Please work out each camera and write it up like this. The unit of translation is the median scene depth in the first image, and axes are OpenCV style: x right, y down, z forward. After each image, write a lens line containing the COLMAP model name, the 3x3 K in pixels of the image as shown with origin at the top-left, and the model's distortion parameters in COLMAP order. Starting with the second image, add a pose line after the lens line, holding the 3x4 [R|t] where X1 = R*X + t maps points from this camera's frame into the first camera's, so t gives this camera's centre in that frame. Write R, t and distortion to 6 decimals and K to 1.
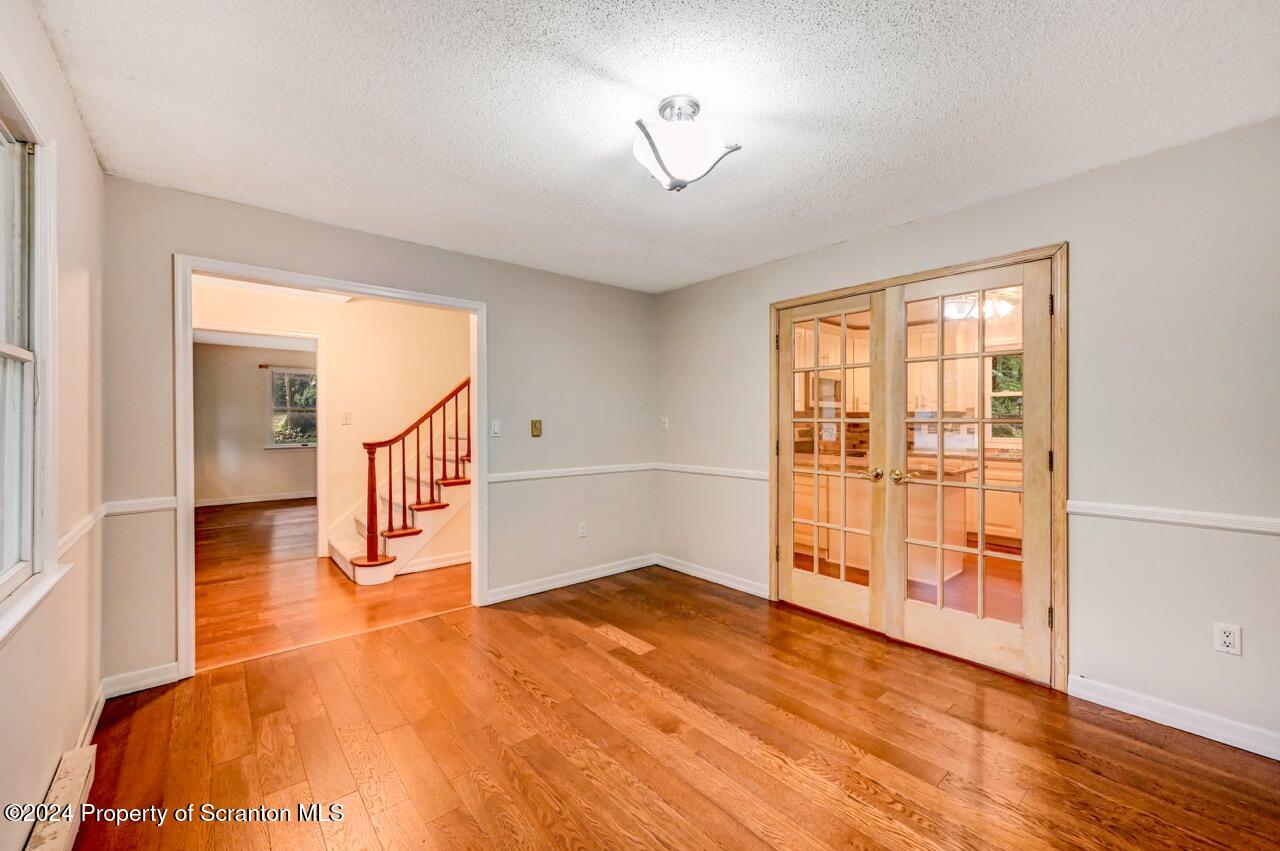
lens RADIAL K [[510.3, 0, 643.9], [0, 510.3, 421.8], [0, 0, 1]] dist [0.000309, 0.000139]
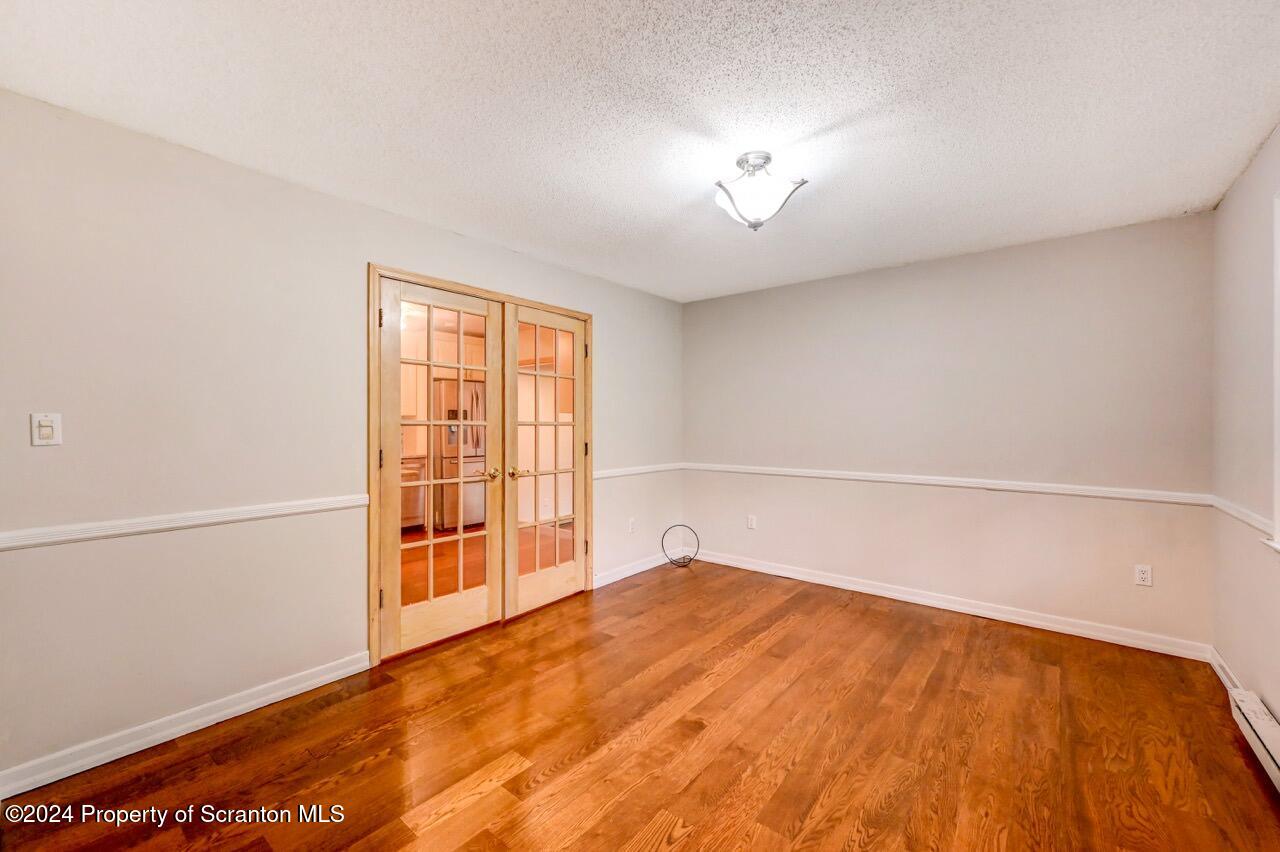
lens RADIAL K [[510.3, 0, 643.9], [0, 510.3, 422.3], [0, 0, 1]] dist [0.000309, 0.000139]
pose [[-0.176701, 0.007890, 0.984233, -0.835743], [0.003412, 0.999967, -0.007403, 0.007445], [-0.984259, 0.002050, -0.176722, 1.148718]]
